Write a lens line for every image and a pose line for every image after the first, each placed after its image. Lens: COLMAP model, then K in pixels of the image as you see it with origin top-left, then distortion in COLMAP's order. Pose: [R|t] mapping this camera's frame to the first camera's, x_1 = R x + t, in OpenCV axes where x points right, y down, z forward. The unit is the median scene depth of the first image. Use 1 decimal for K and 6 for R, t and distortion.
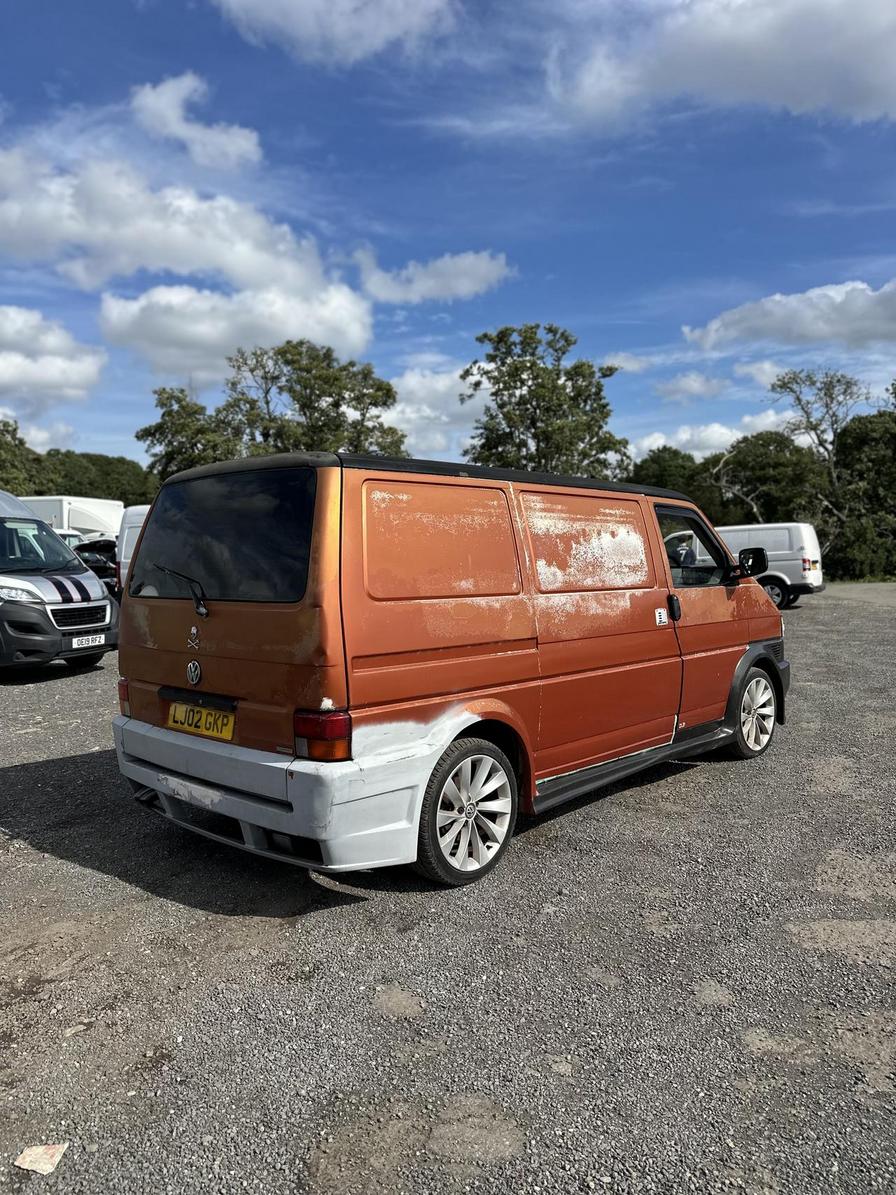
lens RADIAL K [[851.1, 0, 427.3], [0, 851.1, 587.3], [0, 0, 1]] dist [0.019351, -0.001758]
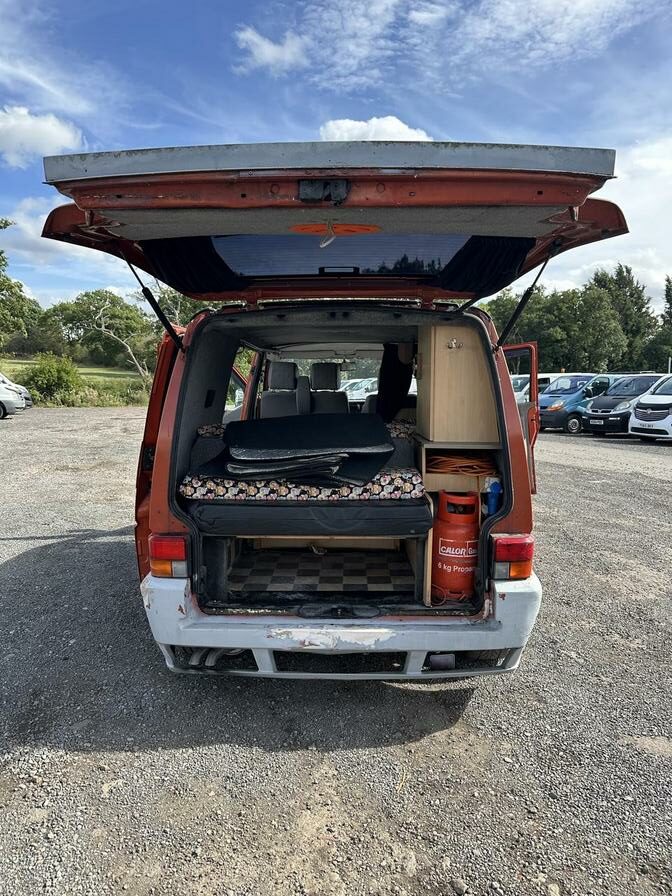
lens RADIAL K [[642.9, 0, 324.0], [0, 642.9, 446.3], [0, 0, 1]] dist [-0.004678, 0.003178]
pose [[0.742226, -0.047987, 0.668429, -0.627117], [0.007057, 0.997937, 0.063807, -0.021410], [-0.670112, -0.042642, 0.741034, 0.386515]]
